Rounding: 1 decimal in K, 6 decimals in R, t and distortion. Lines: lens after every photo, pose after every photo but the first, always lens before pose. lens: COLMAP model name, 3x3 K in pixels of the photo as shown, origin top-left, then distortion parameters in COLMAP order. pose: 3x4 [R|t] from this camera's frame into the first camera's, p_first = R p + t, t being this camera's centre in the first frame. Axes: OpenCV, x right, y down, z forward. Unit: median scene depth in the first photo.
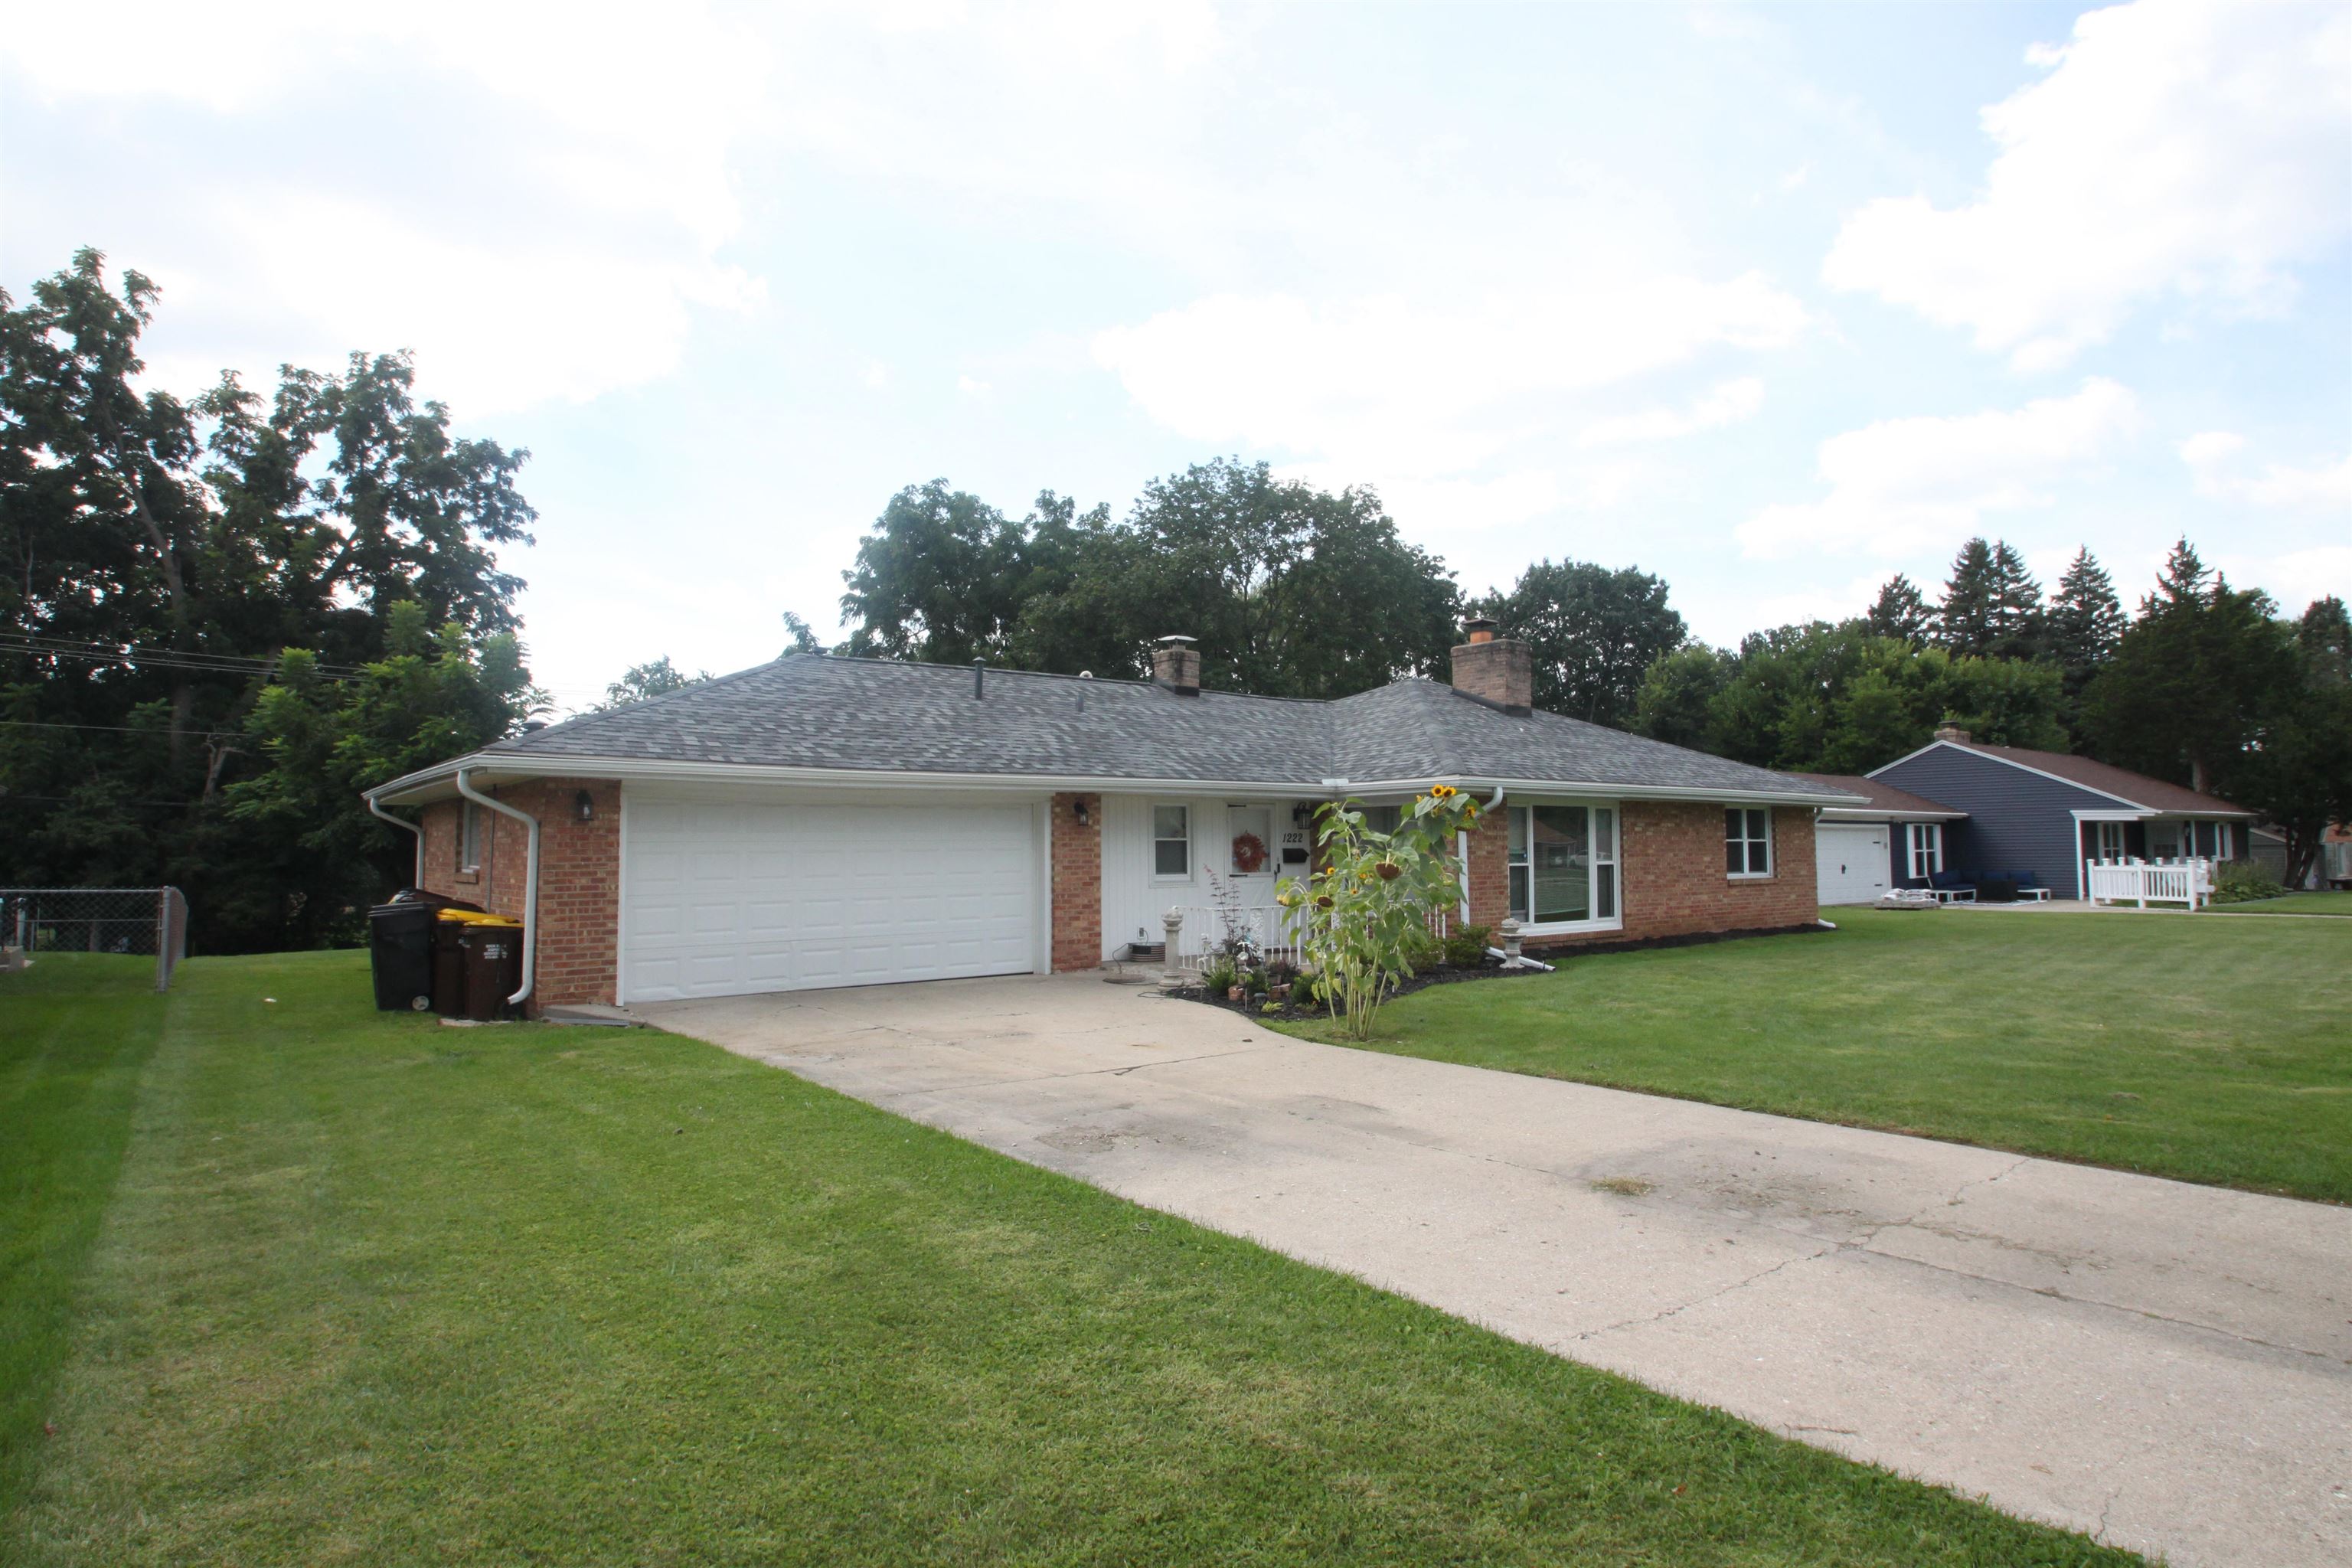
lens RADIAL K [[1261.5, 0, 1176.0], [0, 1261.5, 784.0], [0, 0, 1]] dist [-0.001532, -0.012983]
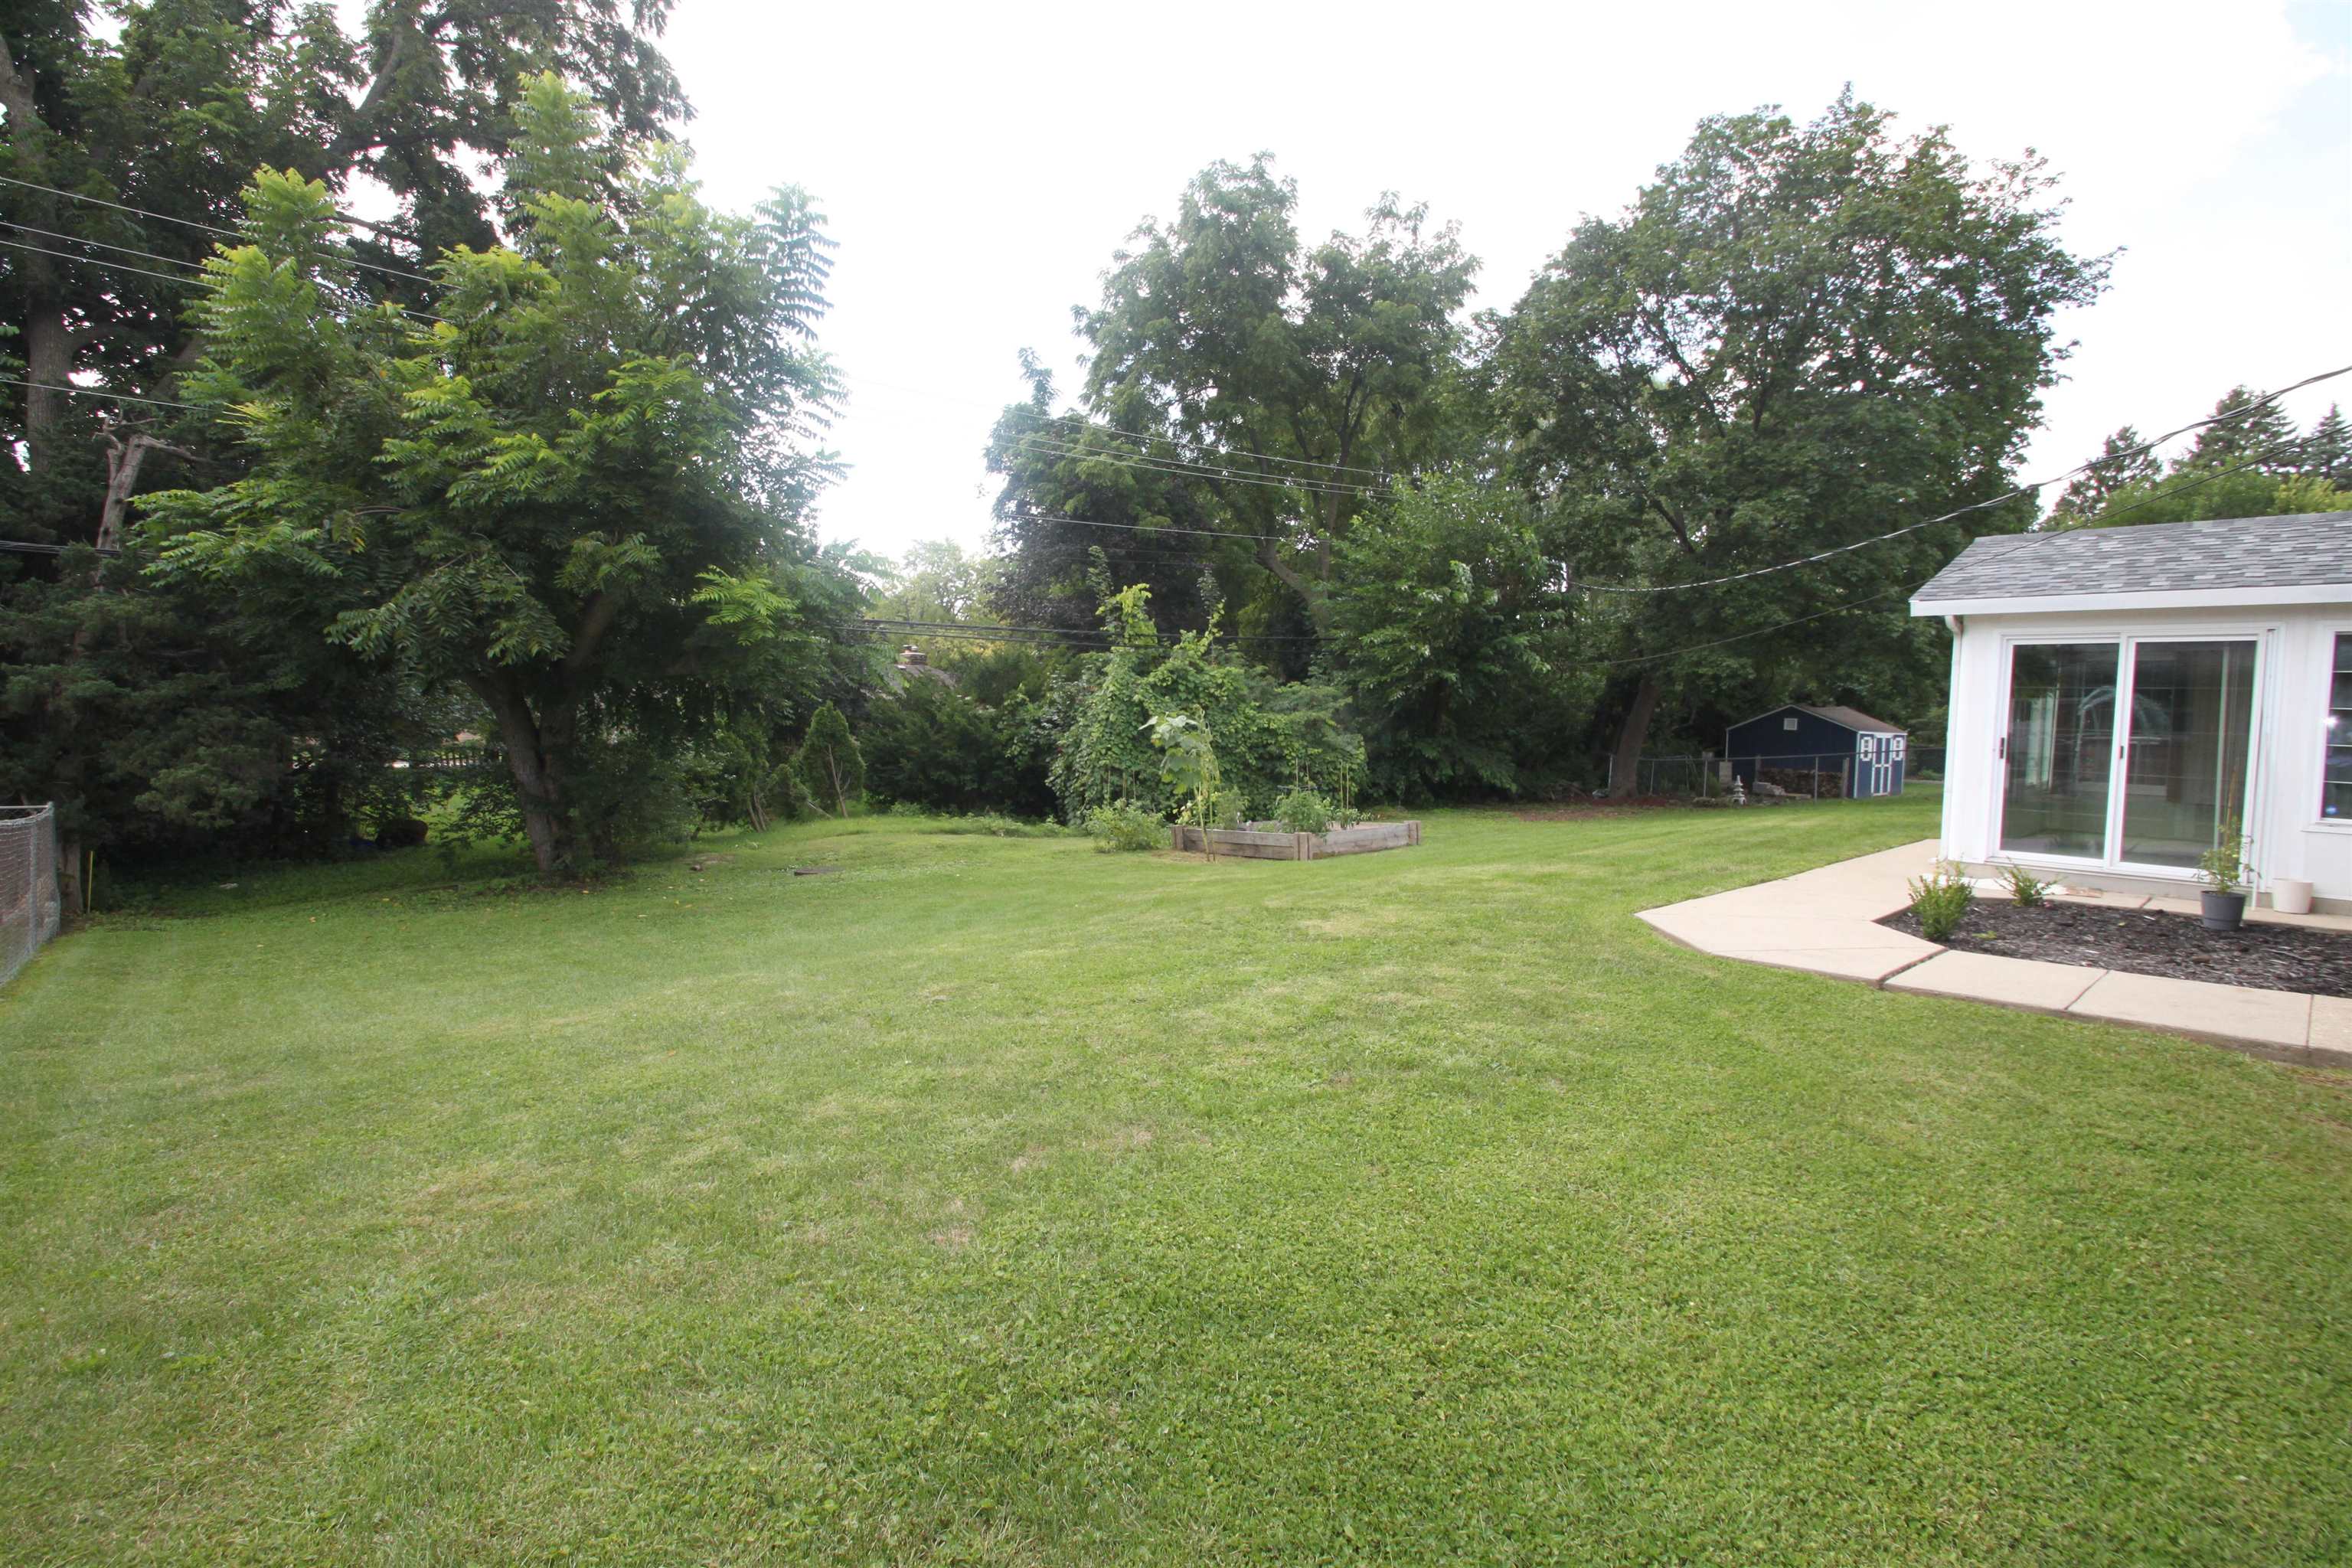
lens RADIAL K [[1125.1, 0, 1176.0], [0, 1125.1, 784.0], [0, 0, 1]] dist [0.001440, -0.000977]
pose [[0.997828, 0.028097, 0.059578, -0.578084], [-0.035208, 0.991919, 0.121888, 0.052523], [-0.055672, -0.123721, 0.990754, 0.803036]]
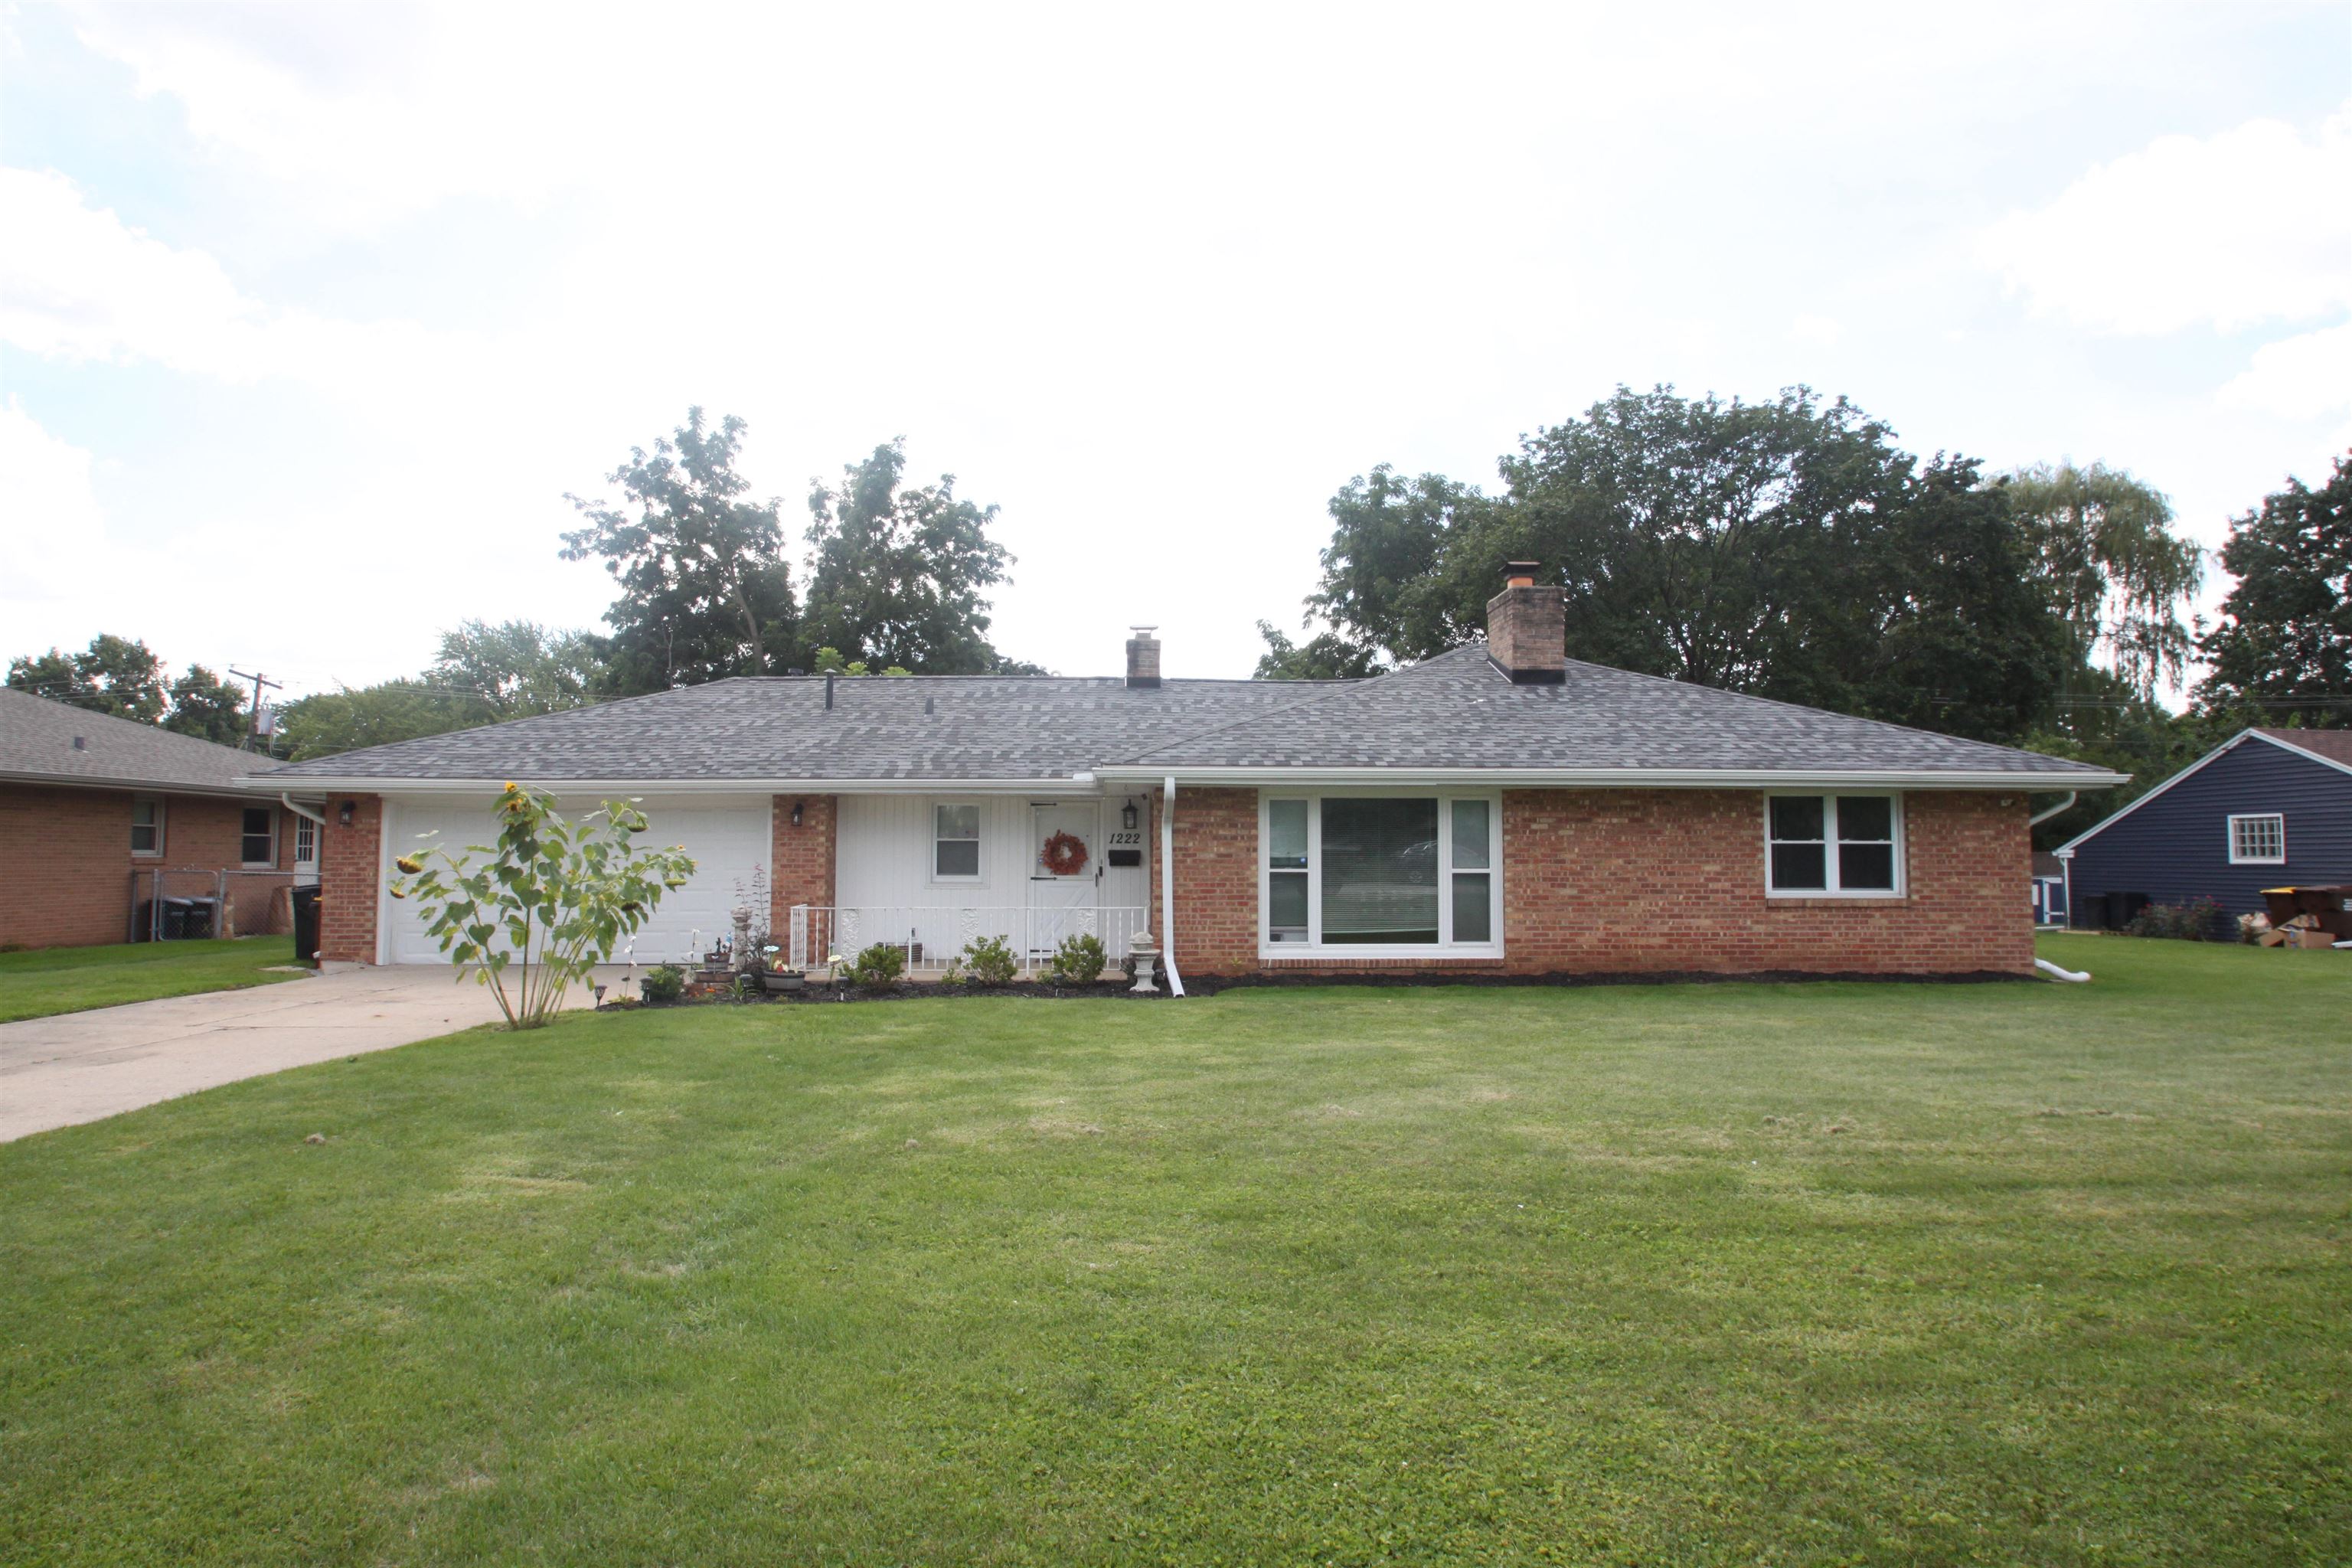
lens RADIAL K [[1321.7, 0, 1176.0], [0, 1321.7, 784.0], [0, 0, 1]] dist [-0.004270, -0.001051]
pose [[0.810044, -0.024811, -0.585844, 0.585774], [0.023764, 0.999673, -0.009479, 0.011386], [0.585887, -0.006244, 0.810369, 0.211432]]
